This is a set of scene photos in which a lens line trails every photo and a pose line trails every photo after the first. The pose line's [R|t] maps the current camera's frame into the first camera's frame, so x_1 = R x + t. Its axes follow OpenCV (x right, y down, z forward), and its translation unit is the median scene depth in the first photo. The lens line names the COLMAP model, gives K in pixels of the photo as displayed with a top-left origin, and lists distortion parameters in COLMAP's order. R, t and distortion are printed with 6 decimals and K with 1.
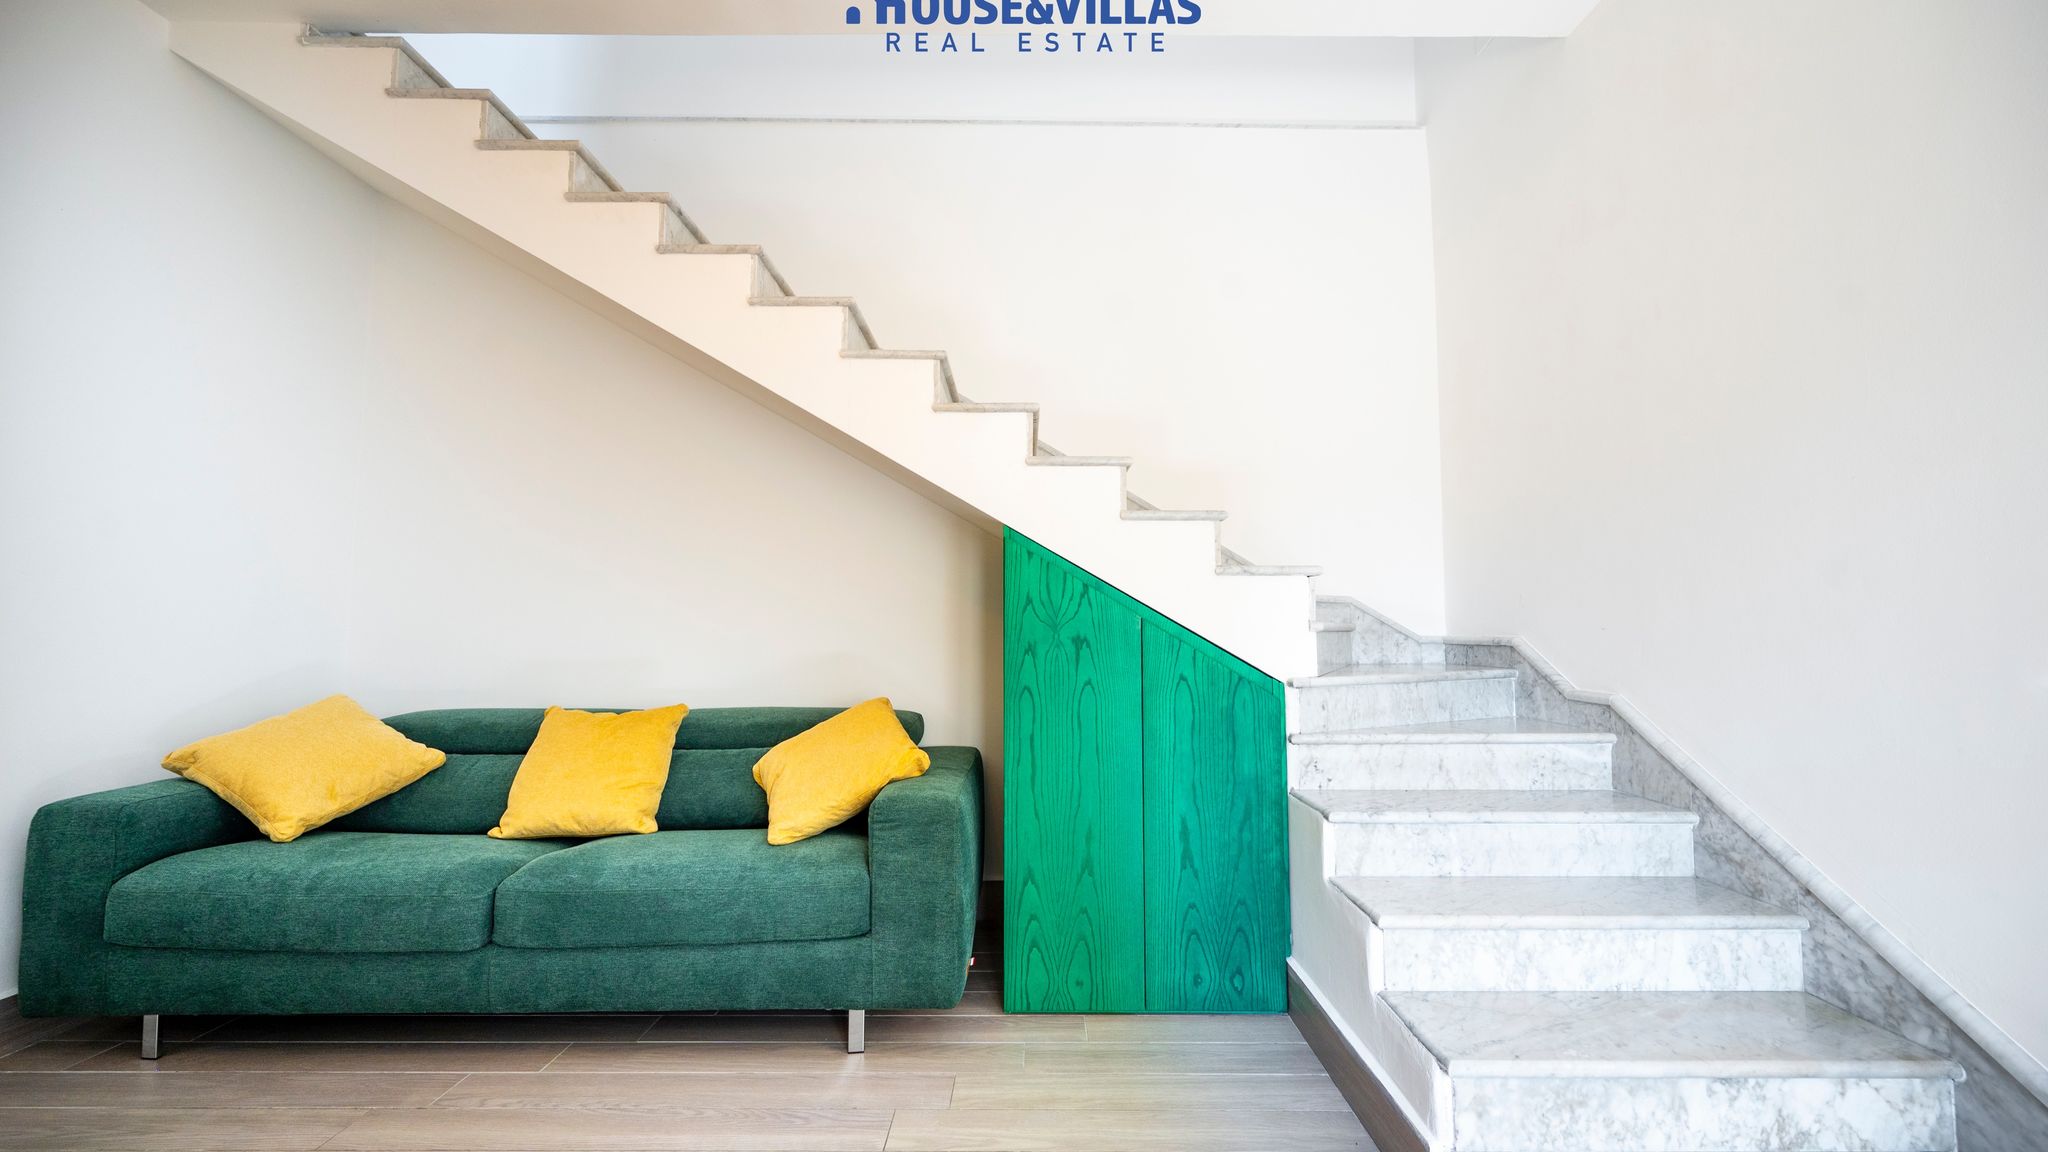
lens RADIAL K [[816.1, 0, 1028.1], [0, 816.1, 580.4], [0, 0, 1]] dist [-0.001966, 0.000939]
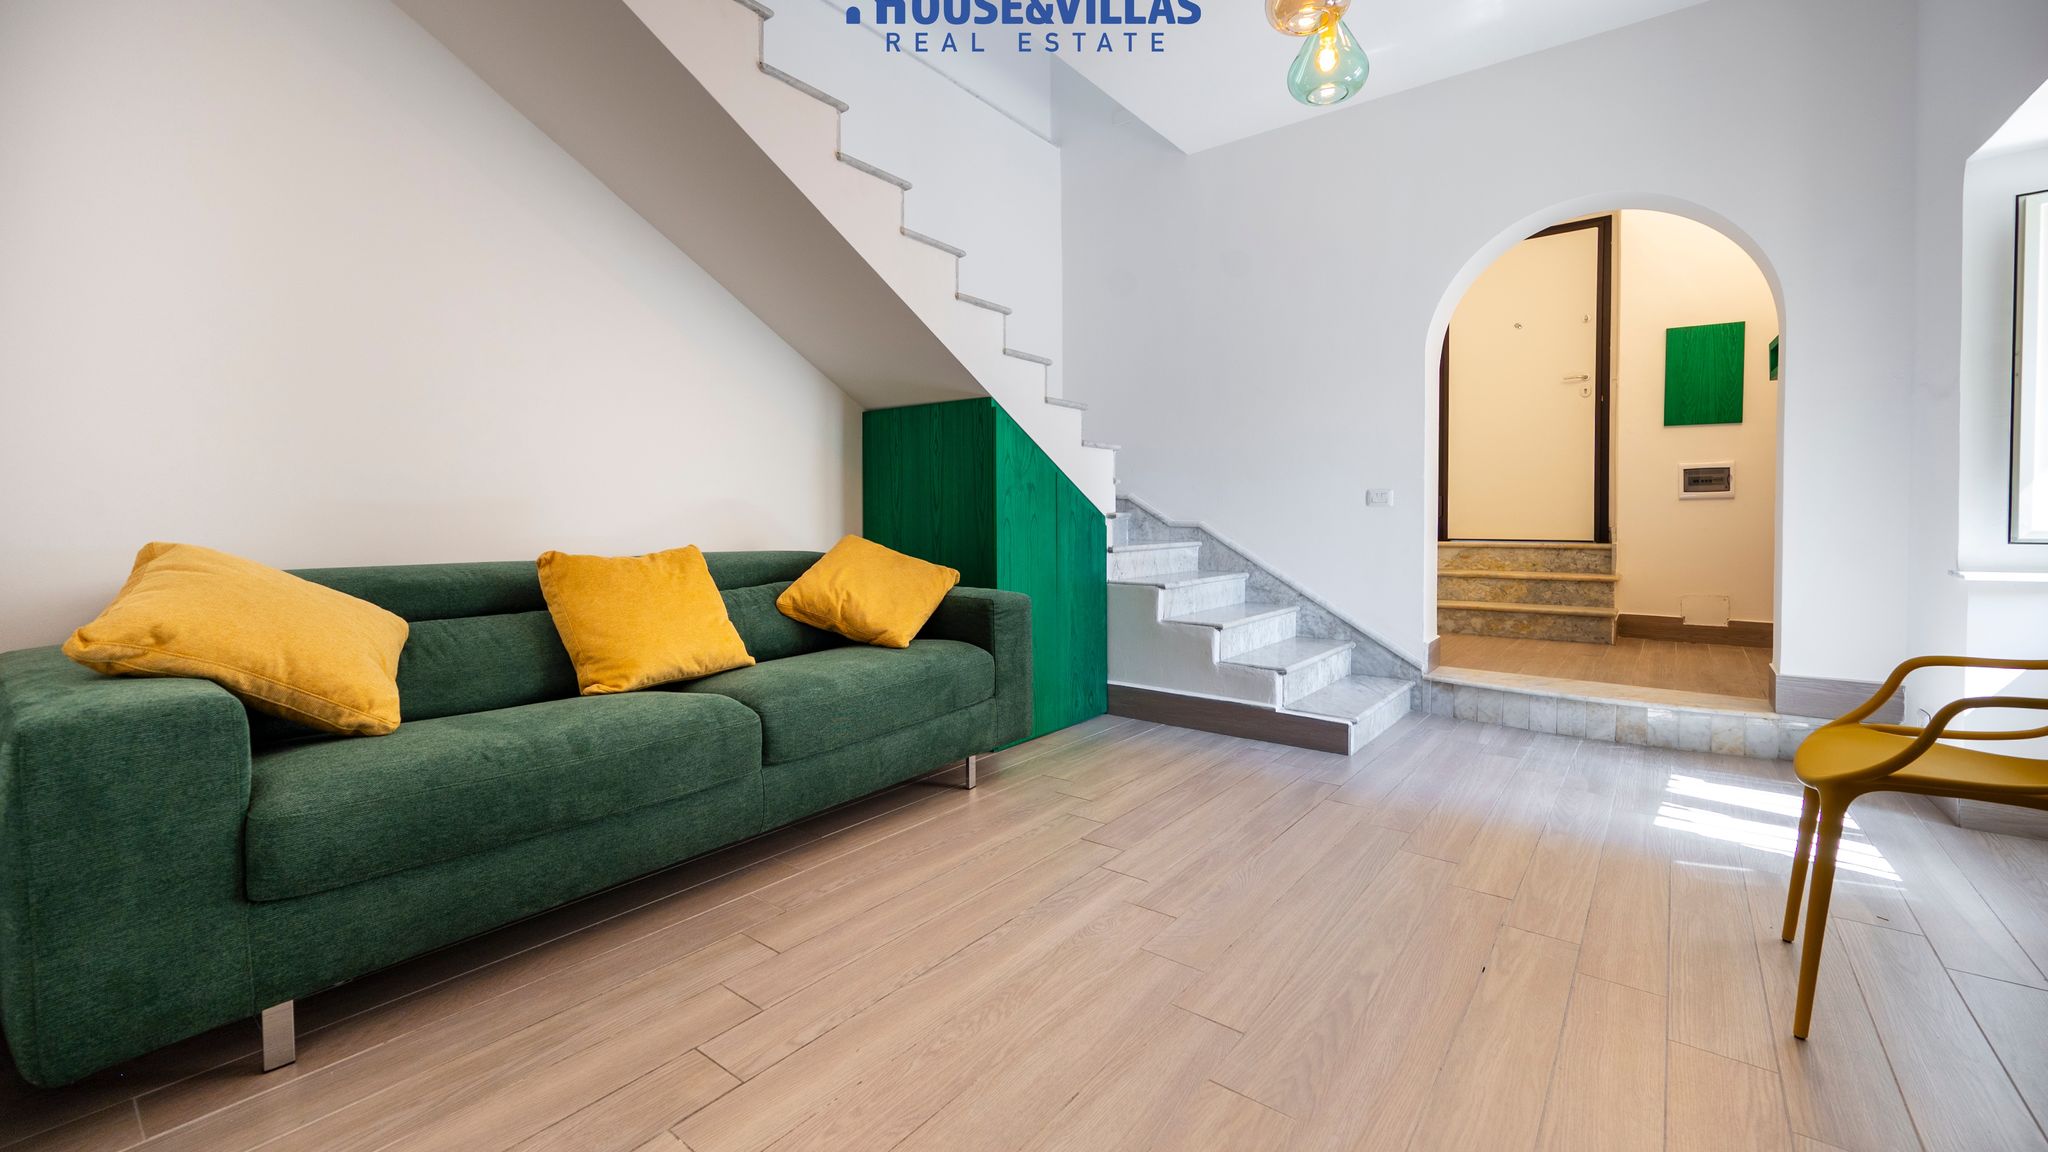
lens RADIAL K [[816.1, 0, 1048.8], [0, 816.1, 535.5], [0, 0, 1]] dist [-0.001966, 0.000939]
pose [[0.609305, -0.021619, 0.792641, -1.176147], [-0.047555, 0.996833, 0.063743, 0.076359], [-0.791509, -0.076533, 0.606347, 0.122371]]
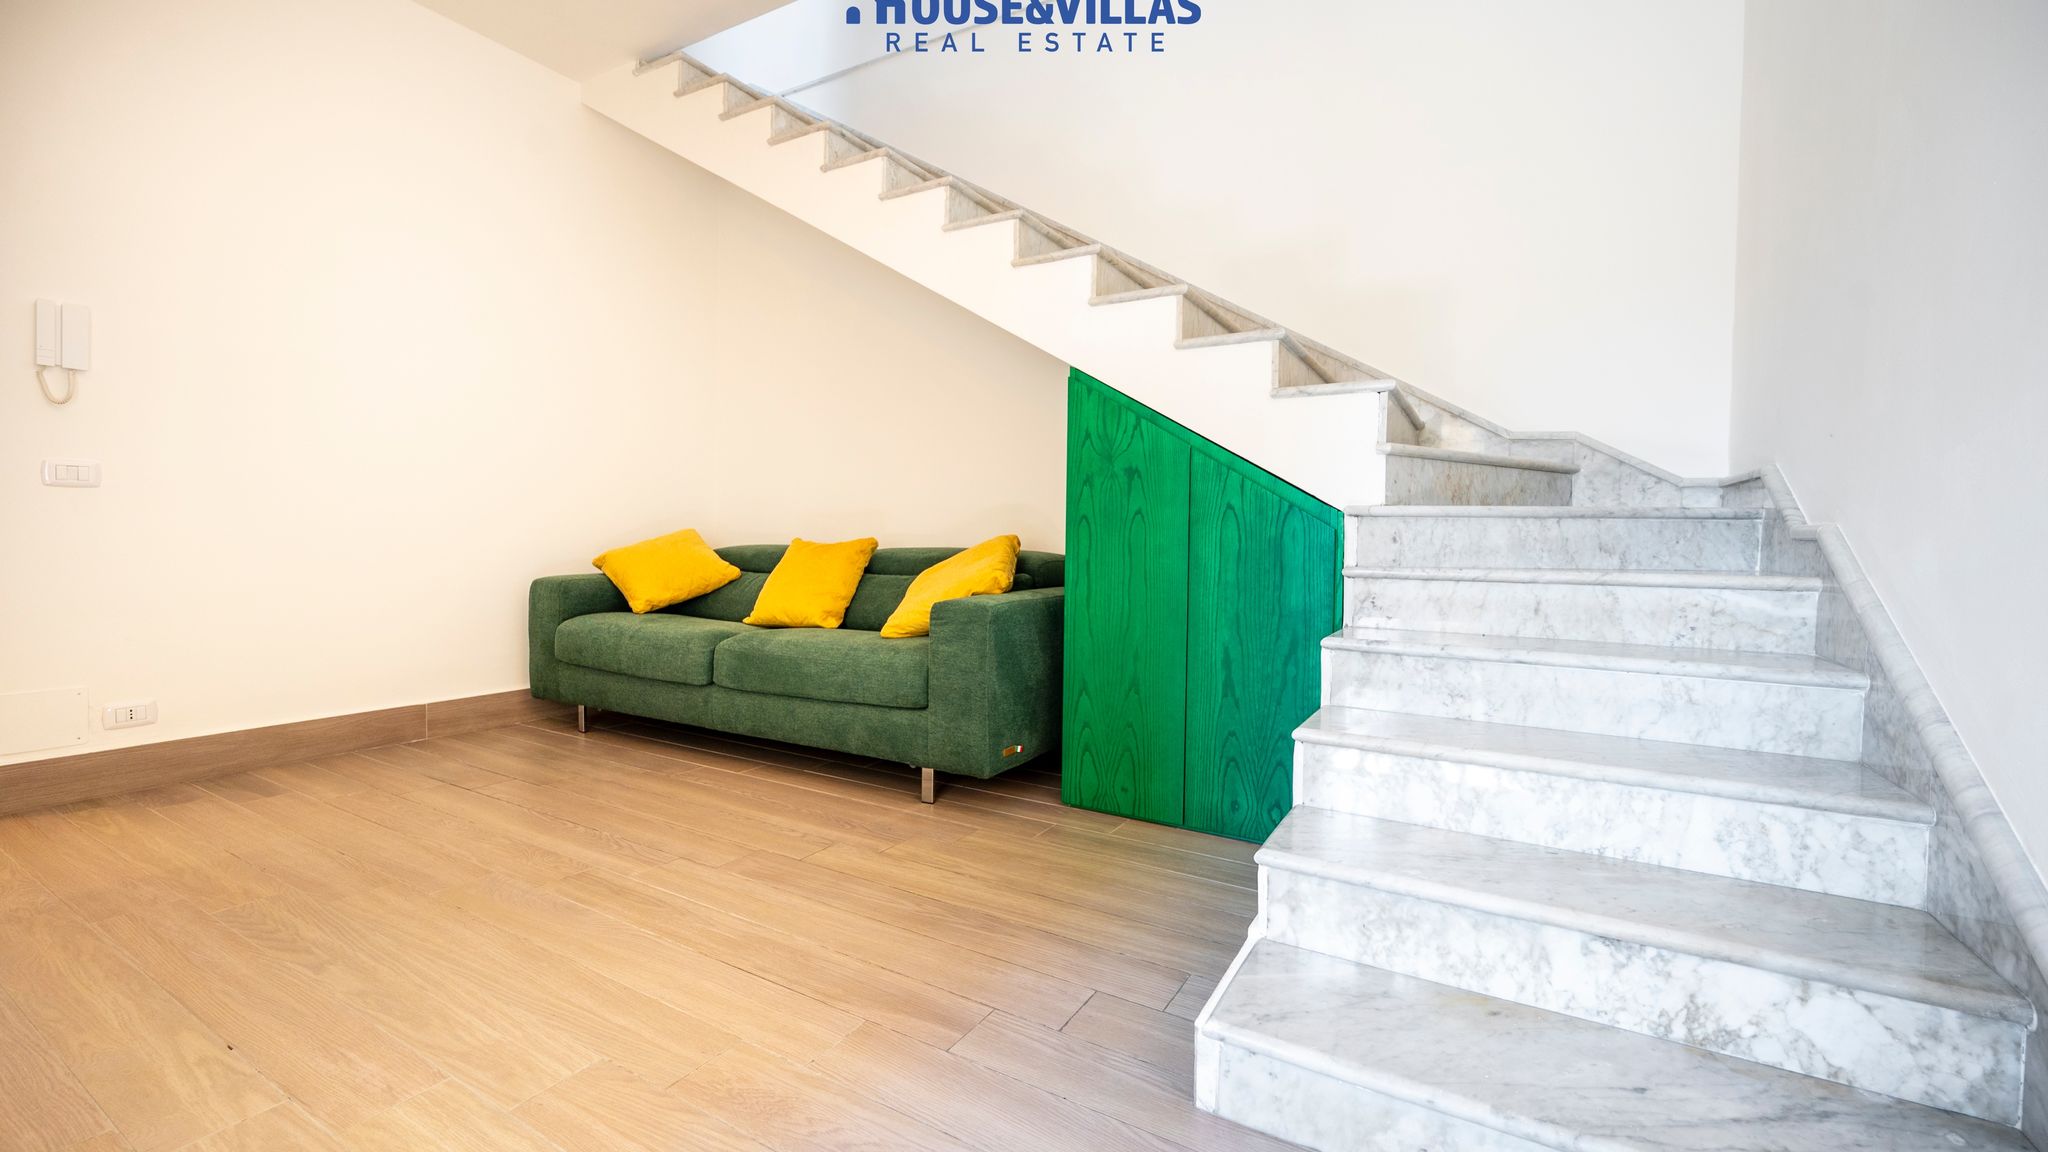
lens RADIAL K [[816.1, 0, 1021.7], [0, 816.1, 561.0], [0, 0, 1]] dist [-0.001966, 0.000939]
pose [[0.866370, 0.023955, -0.498828, 0.521519], [0.020375, 0.996322, 0.083233, 0.110663], [0.498987, -0.082274, 0.862695, 0.029296]]
